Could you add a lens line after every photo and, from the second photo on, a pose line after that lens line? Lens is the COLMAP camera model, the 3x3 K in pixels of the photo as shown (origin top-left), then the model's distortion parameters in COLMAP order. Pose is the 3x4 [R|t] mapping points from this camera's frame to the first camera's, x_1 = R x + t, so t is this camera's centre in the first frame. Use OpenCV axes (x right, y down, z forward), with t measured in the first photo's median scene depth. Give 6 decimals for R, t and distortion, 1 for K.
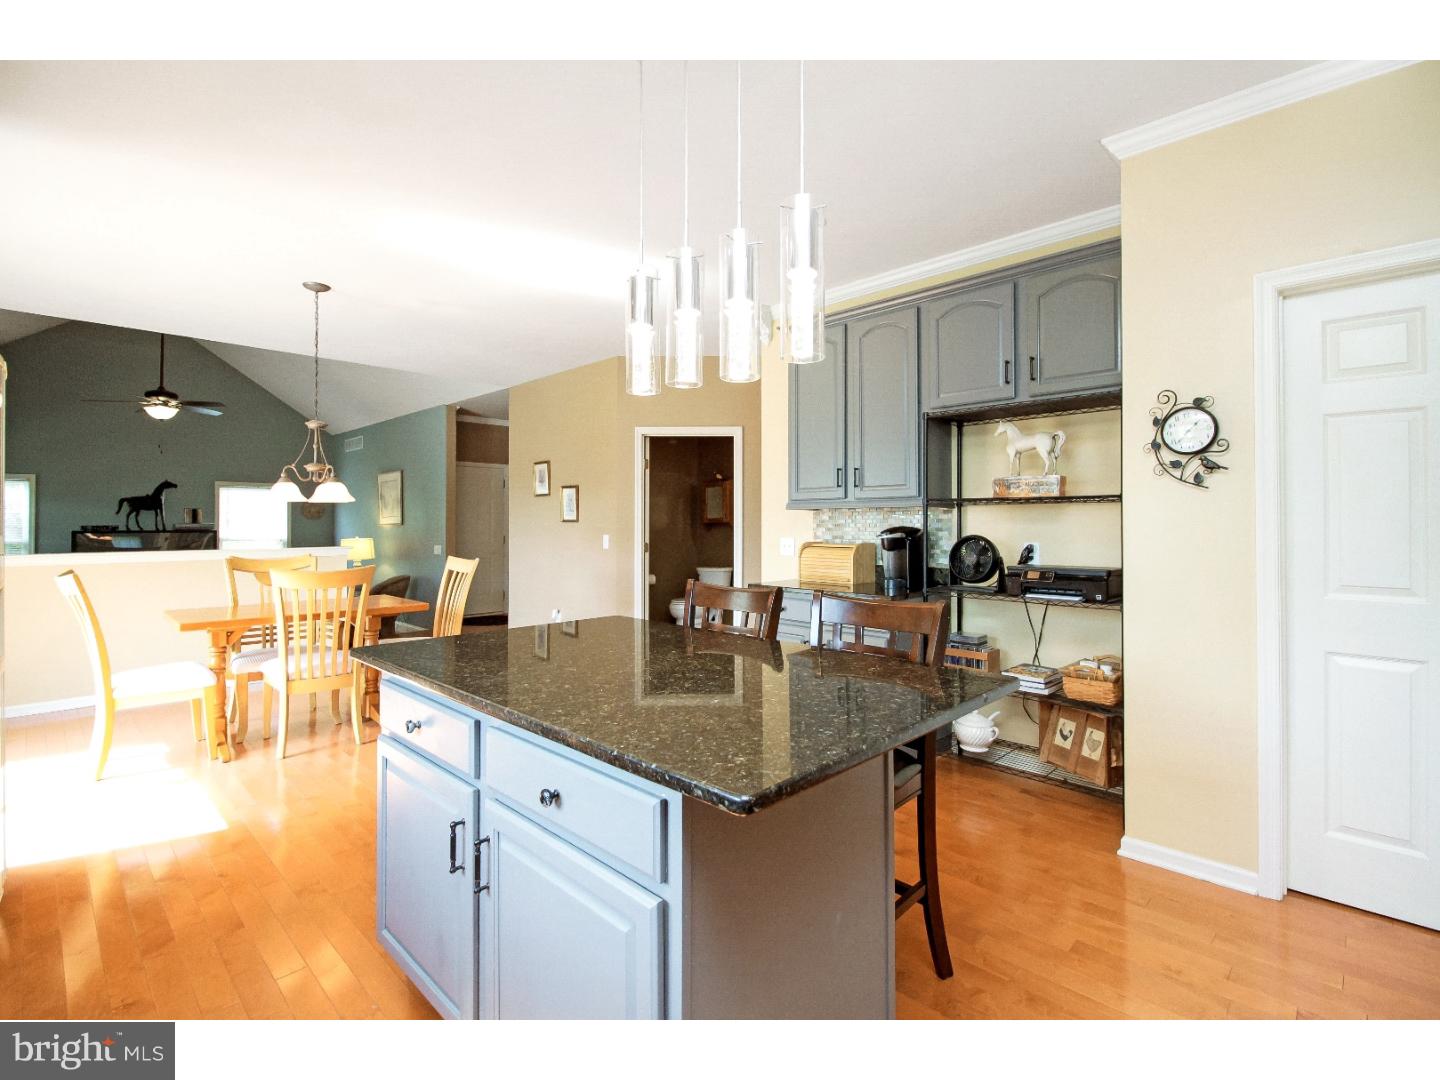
lens RADIAL K [[688.3, 0, 719.3], [0, 688.3, 529.4], [0, 0, 1]] dist [-0.001405, -0.000203]
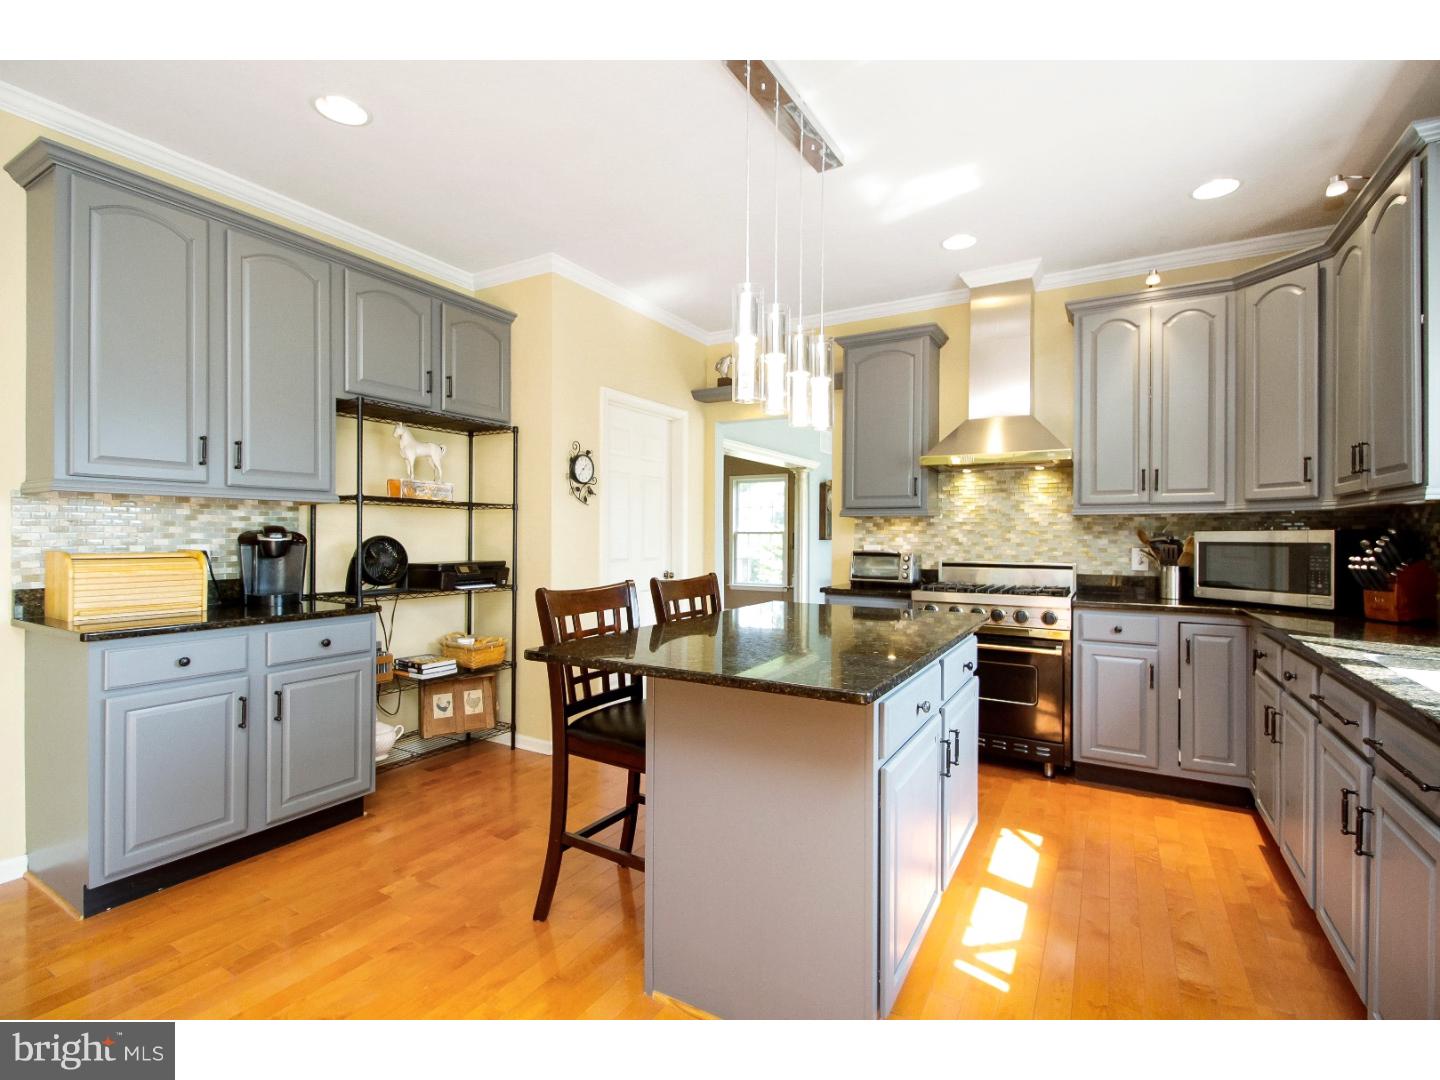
lens RADIAL K [[688.3, 0, 719.3], [0, 688.3, 529.4], [0, 0, 1]] dist [-0.001405, -0.000203]
pose [[-0.268197, 0.006309, 0.963344, -0.742800], [0.004231, 0.999977, -0.005371, 0.007223], [-0.963355, 0.002635, -0.268217, 0.861977]]
